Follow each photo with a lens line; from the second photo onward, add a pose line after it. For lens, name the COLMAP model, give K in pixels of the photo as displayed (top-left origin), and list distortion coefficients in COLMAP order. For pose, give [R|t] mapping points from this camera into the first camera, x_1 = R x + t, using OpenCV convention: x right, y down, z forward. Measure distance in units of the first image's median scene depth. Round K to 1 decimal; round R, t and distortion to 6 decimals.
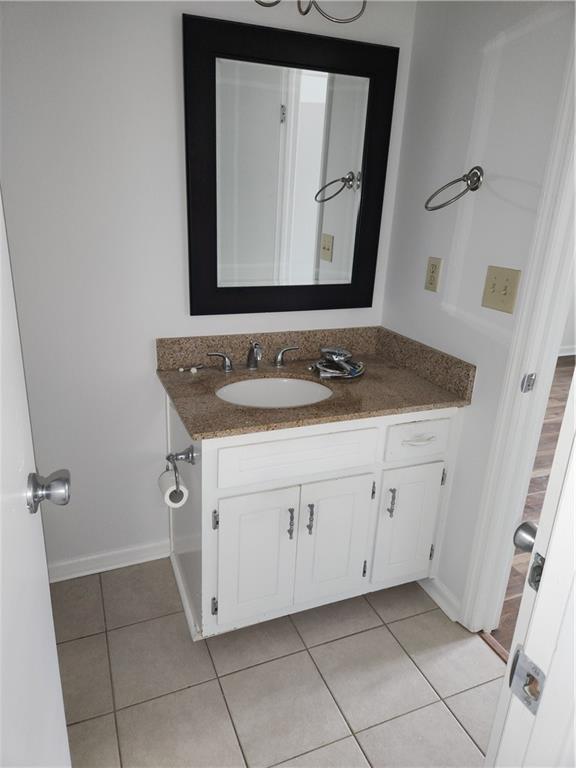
lens RADIAL K [[507.0, 0, 283.1], [0, 507.0, 381.3], [0, 0, 1]] dist [0.133614, -0.112127]
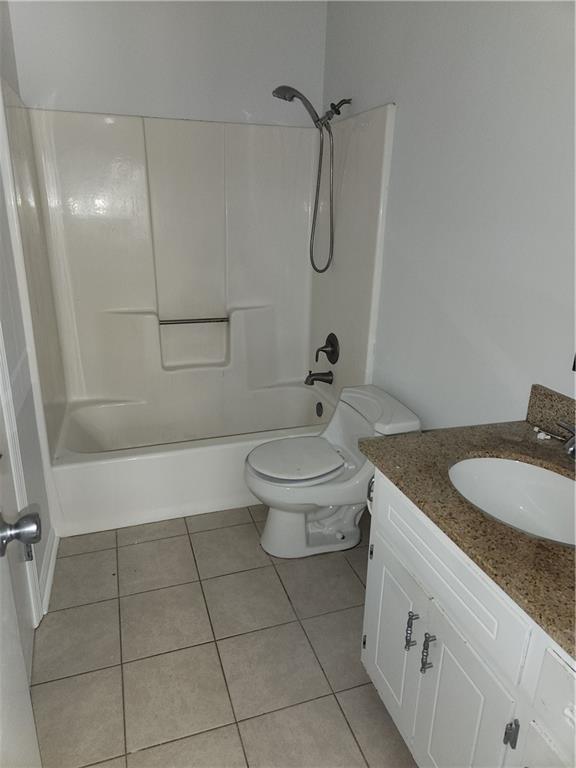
lens RADIAL K [[507.0, 0, 283.1], [0, 507.0, 381.3], [0, 0, 1]] dist [0.133614, -0.112127]
pose [[-0.068706, 0.275802, -0.958756, 0.637048], [-0.351482, 0.892715, 0.281992, -0.195696], [0.933670, 0.356360, 0.035605, 0.631479]]
